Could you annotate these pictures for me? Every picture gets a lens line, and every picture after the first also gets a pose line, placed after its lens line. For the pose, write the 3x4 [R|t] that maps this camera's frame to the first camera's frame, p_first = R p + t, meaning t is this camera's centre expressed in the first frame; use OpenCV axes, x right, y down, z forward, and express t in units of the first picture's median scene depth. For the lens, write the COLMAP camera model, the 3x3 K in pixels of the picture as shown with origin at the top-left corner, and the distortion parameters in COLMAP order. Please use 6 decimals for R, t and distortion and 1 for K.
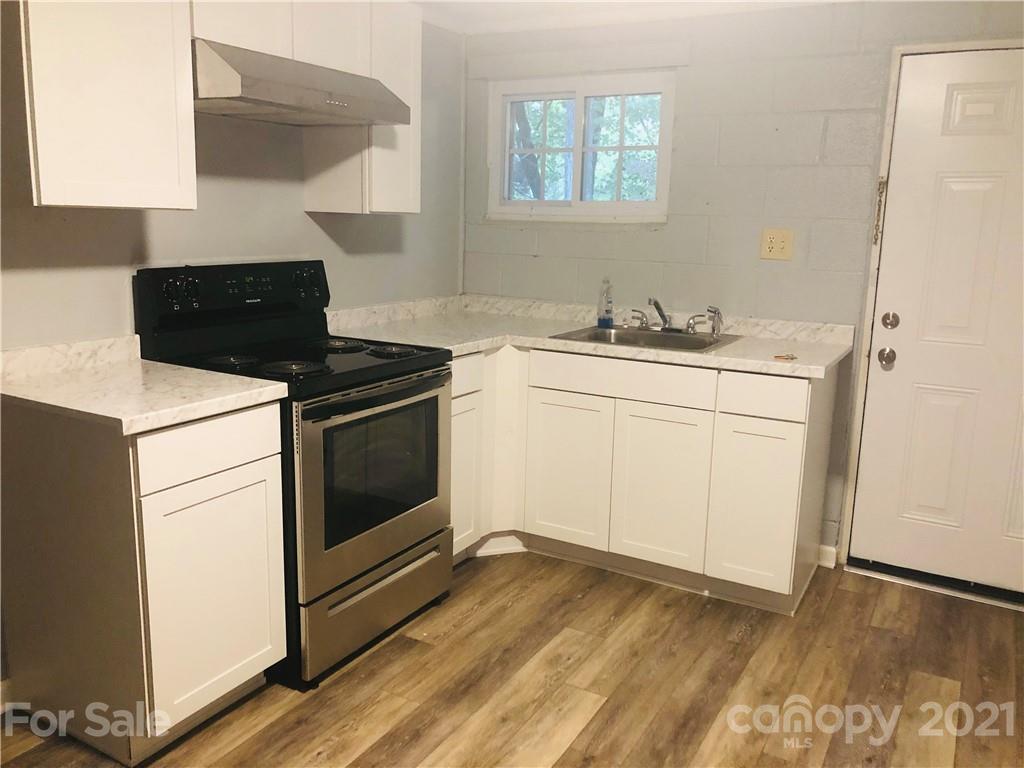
lens RADIAL K [[833.8, 0, 509.5], [0, 833.8, 380.8], [0, 0, 1]] dist [0.003936, 0.005965]
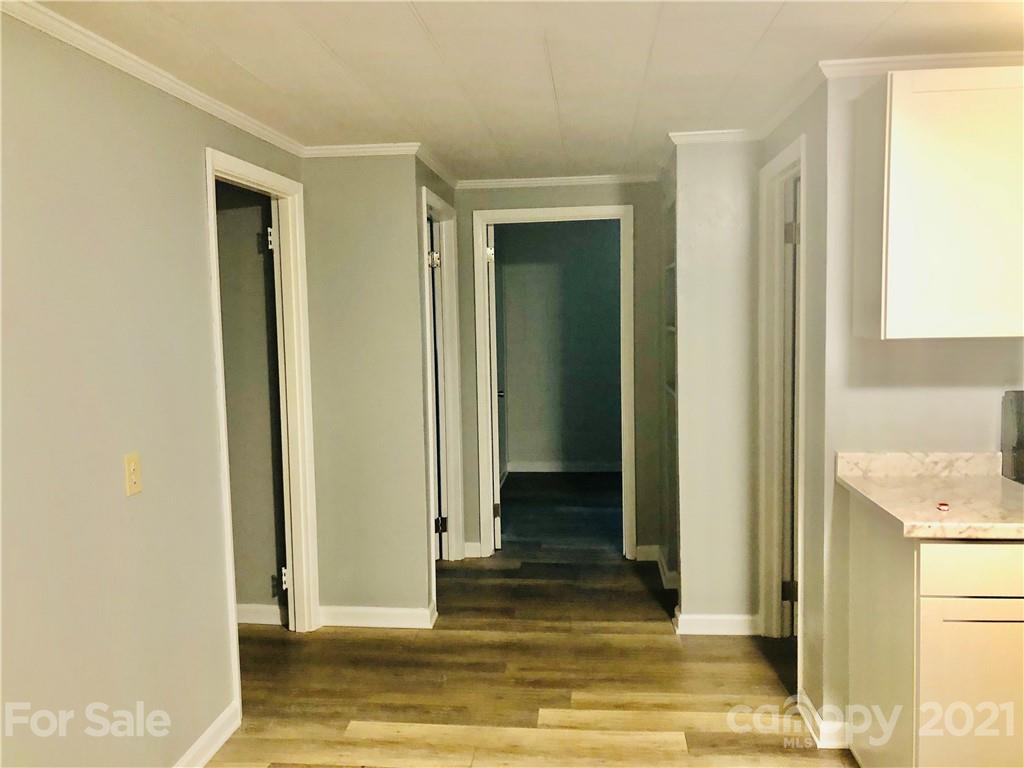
lens RADIAL K [[827.7, 0, 512.0], [0, 827.7, 384.0], [0, 0, 1]] dist [0.016518, -0.001254]
pose [[0.400965, 0.046275, -0.914924, 0.235138], [-0.149269, 0.988677, -0.015411, -0.029231], [0.903851, 0.142749, 0.403332, 0.011059]]
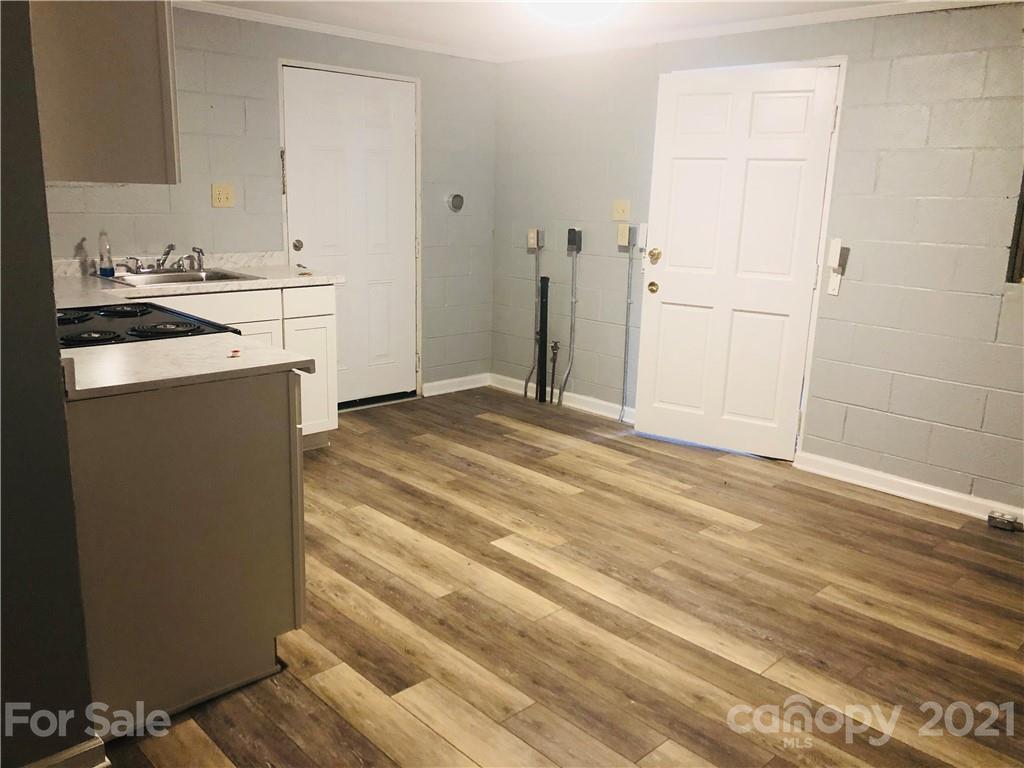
lens RADIAL K [[827.7, 0, 512.0], [0, 827.7, 384.0], [0, 0, 1]] dist [0.016518, -0.001254]
pose [[0.281791, -0.238082, 0.929468, -0.988158], [0.163514, 0.966470, 0.197987, -0.071790], [-0.945440, 0.096190, 0.311273, 0.223212]]
